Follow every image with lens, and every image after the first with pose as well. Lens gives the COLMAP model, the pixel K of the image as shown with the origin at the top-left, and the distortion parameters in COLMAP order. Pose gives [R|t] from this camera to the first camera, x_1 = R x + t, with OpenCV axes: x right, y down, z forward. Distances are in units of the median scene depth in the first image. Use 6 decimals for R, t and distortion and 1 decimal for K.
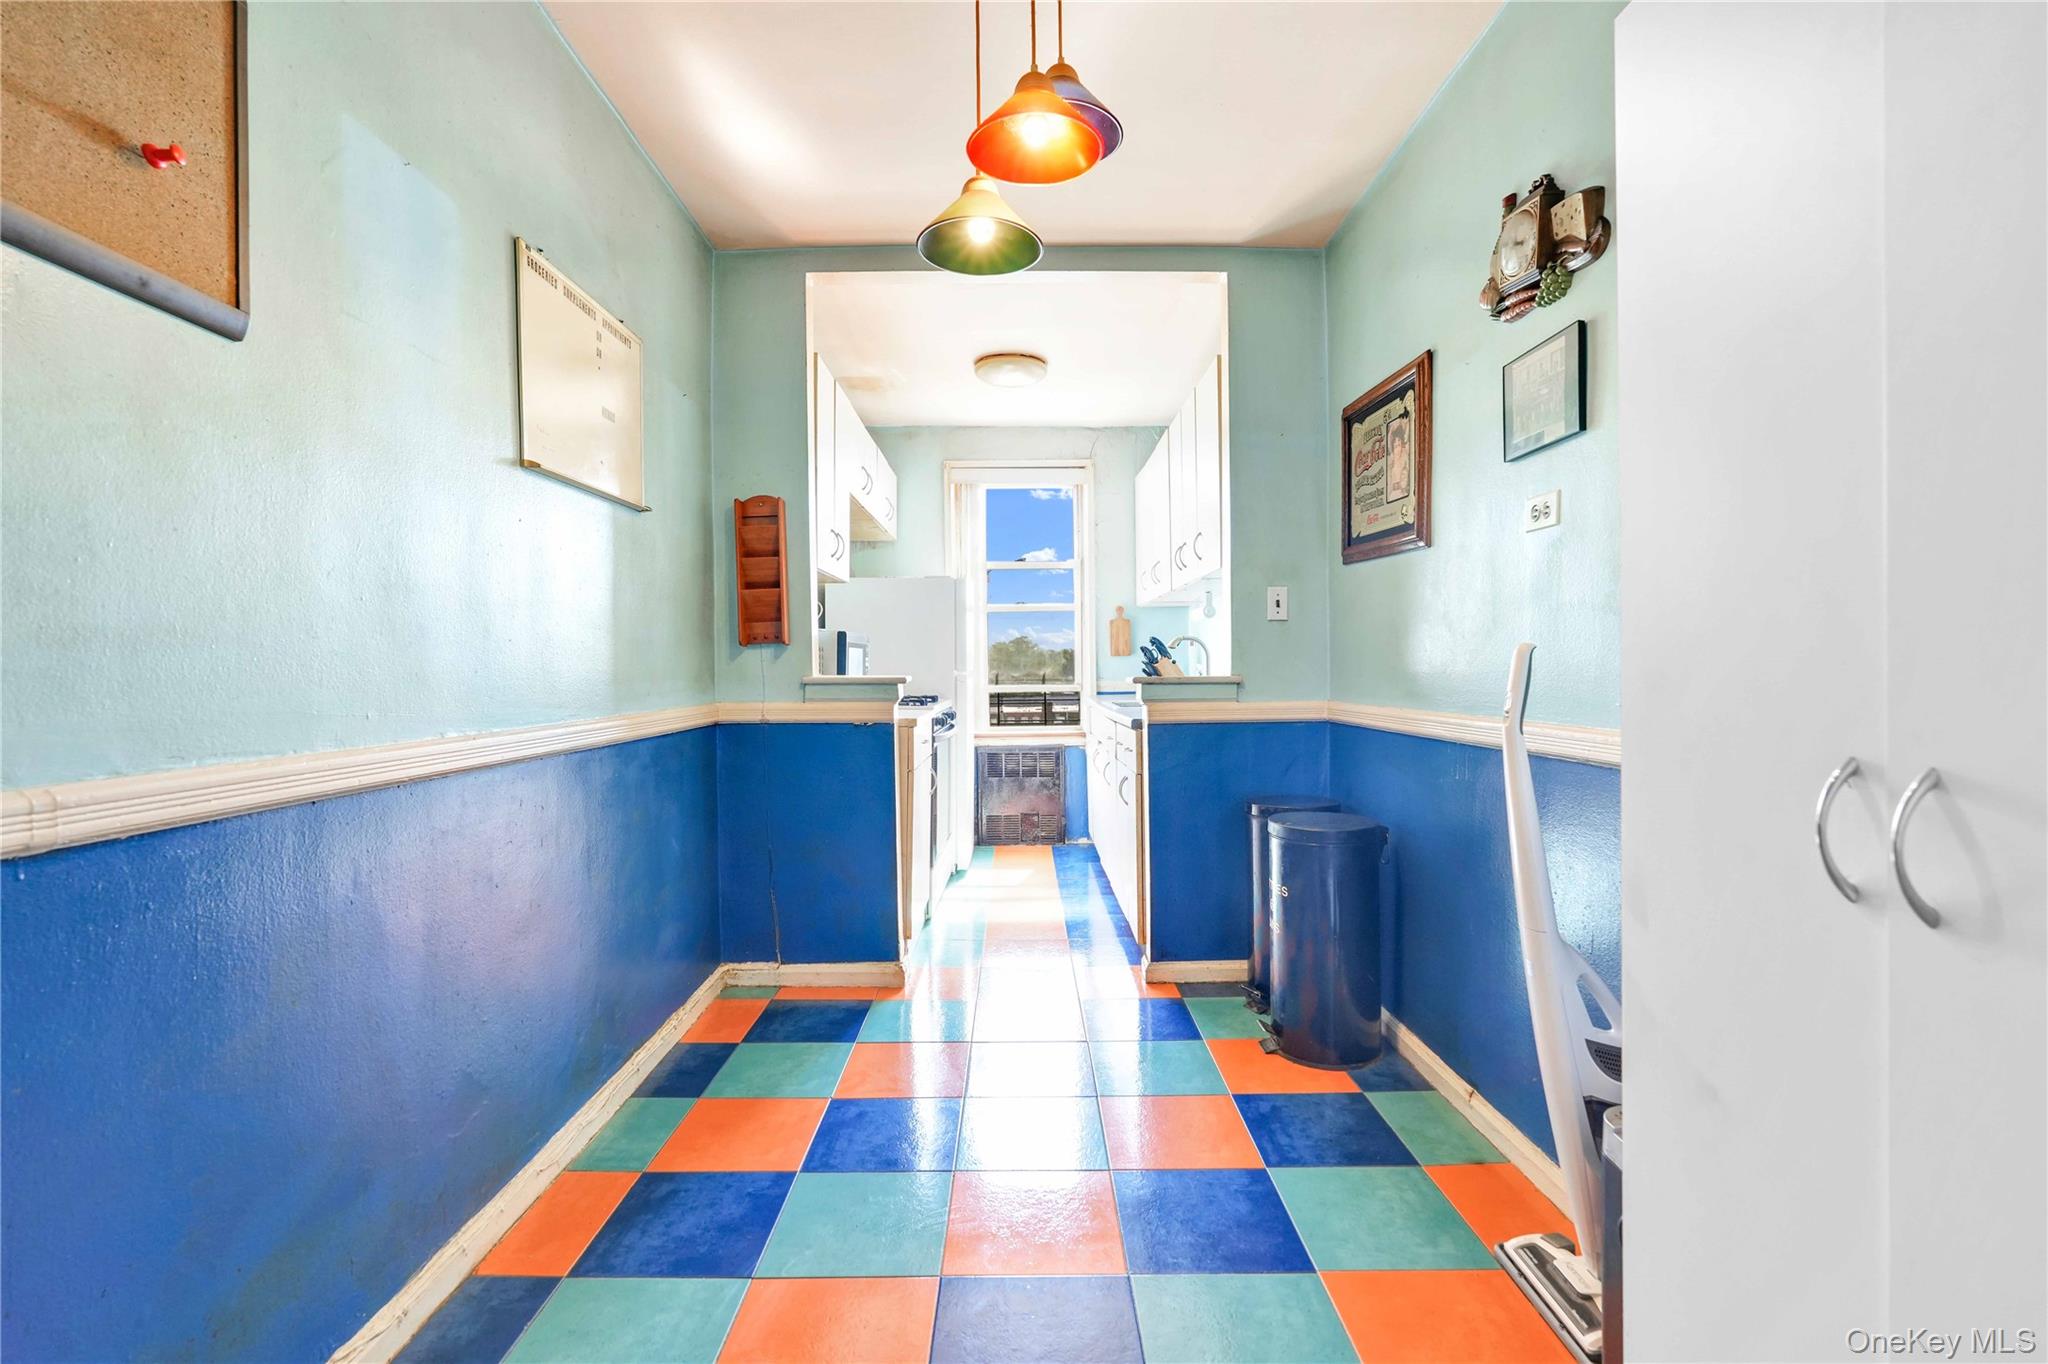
lens RADIAL K [[888.7, 0, 1024.8], [0, 888.7, 678.7], [0, 0, 1]] dist [-0.015676, 0.007166]
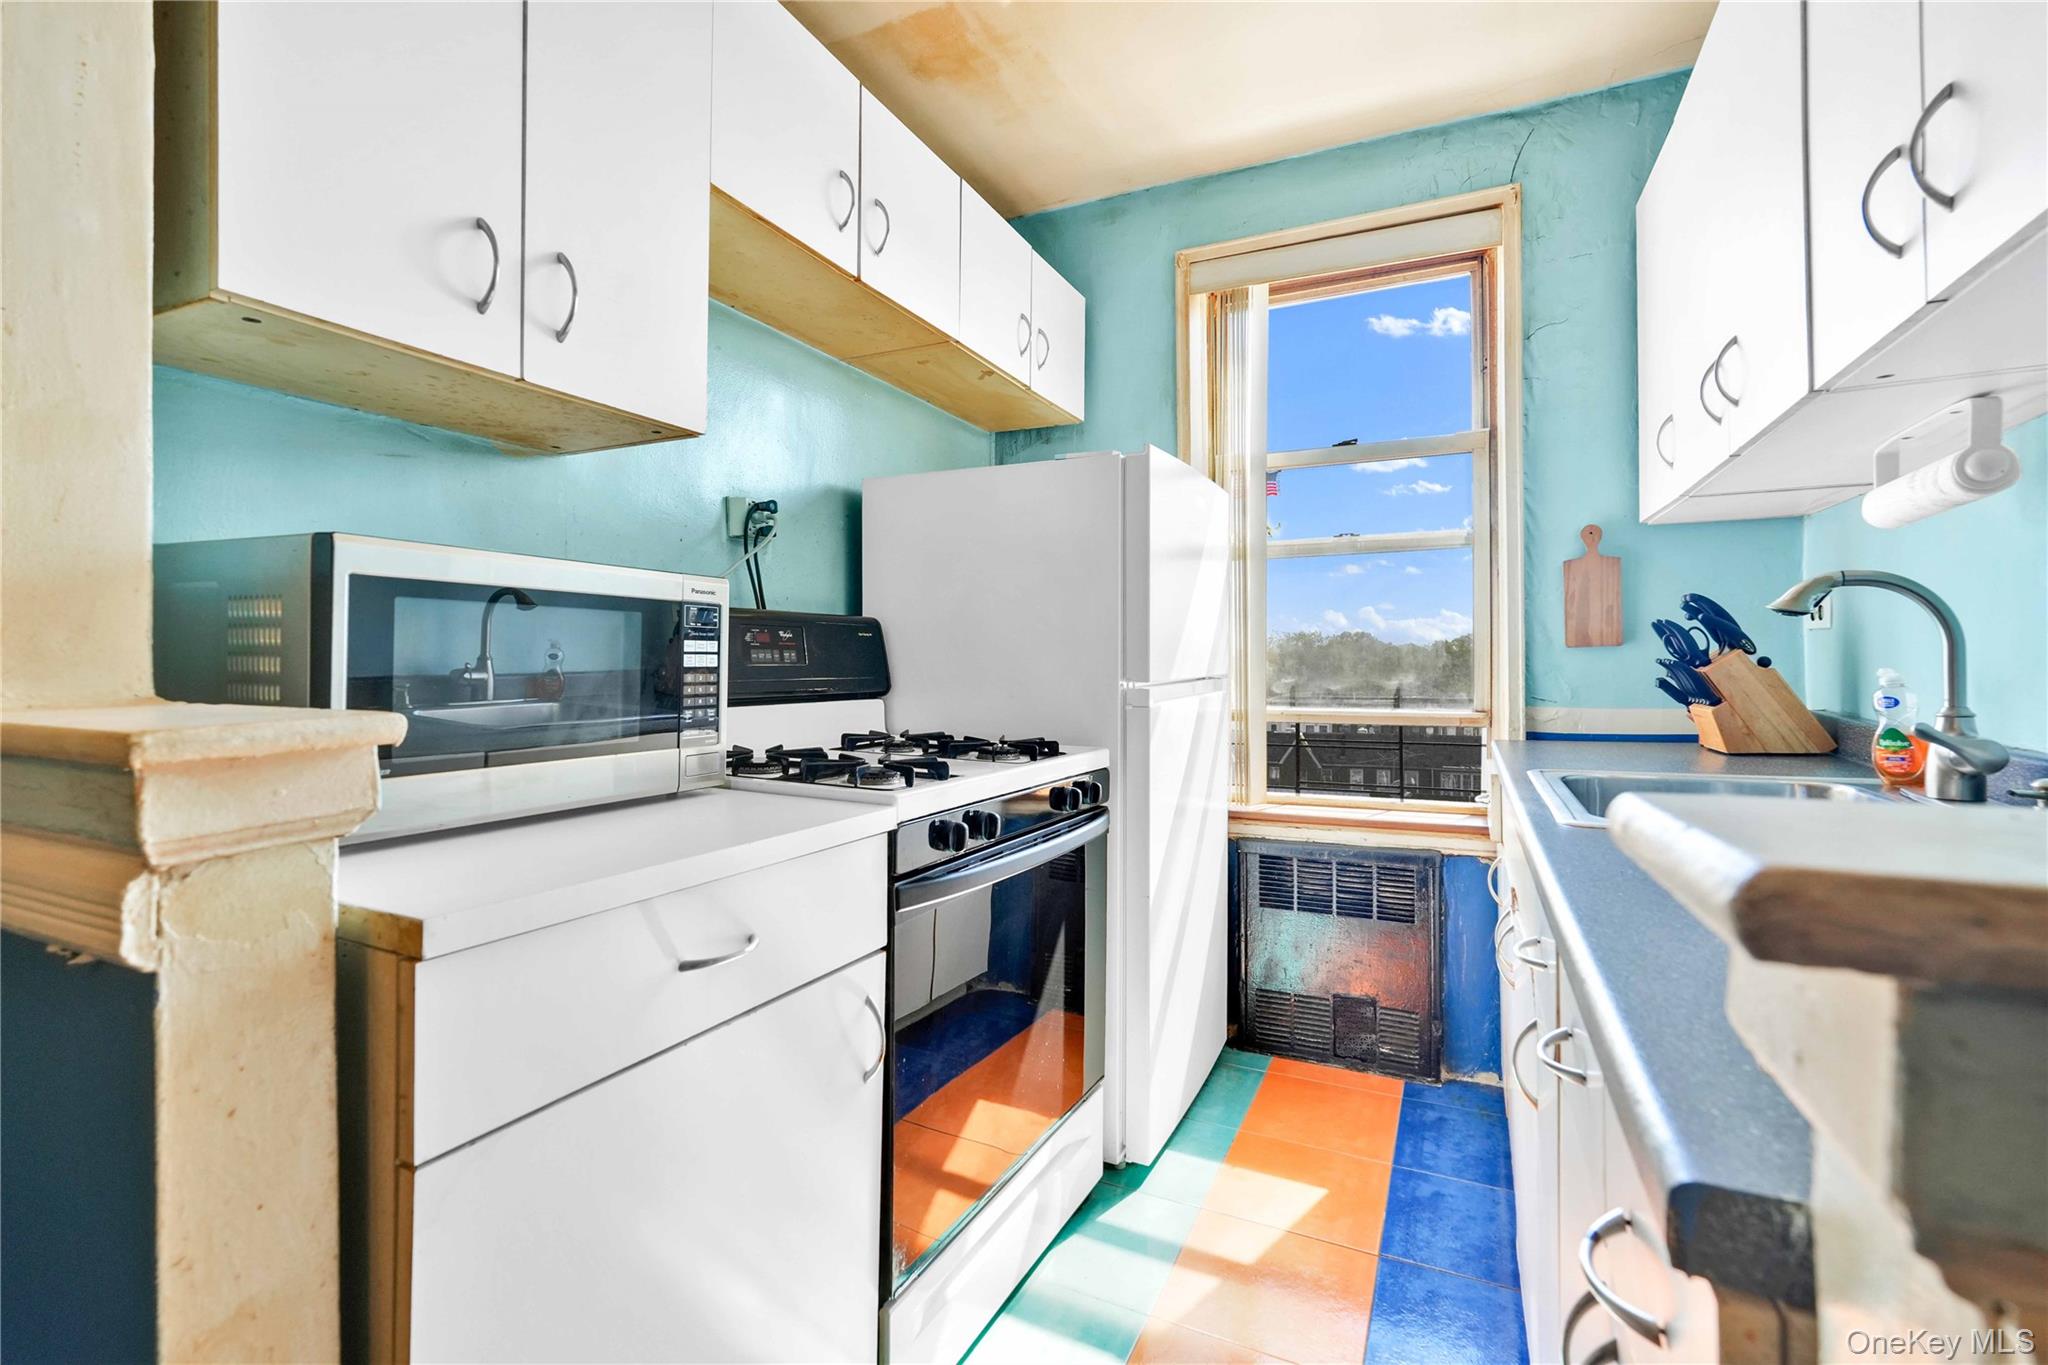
lens RADIAL K [[935.3, 0, 1023.2], [0, 935.3, 662.5], [0, 0, 1]] dist [-0.017450, -0.000036]
pose [[0.907642, 0.009576, -0.419635, 0.049453], [-0.016906, 0.999763, -0.013752, -0.007993], [0.419404, 0.019576, 0.907589, 0.501202]]
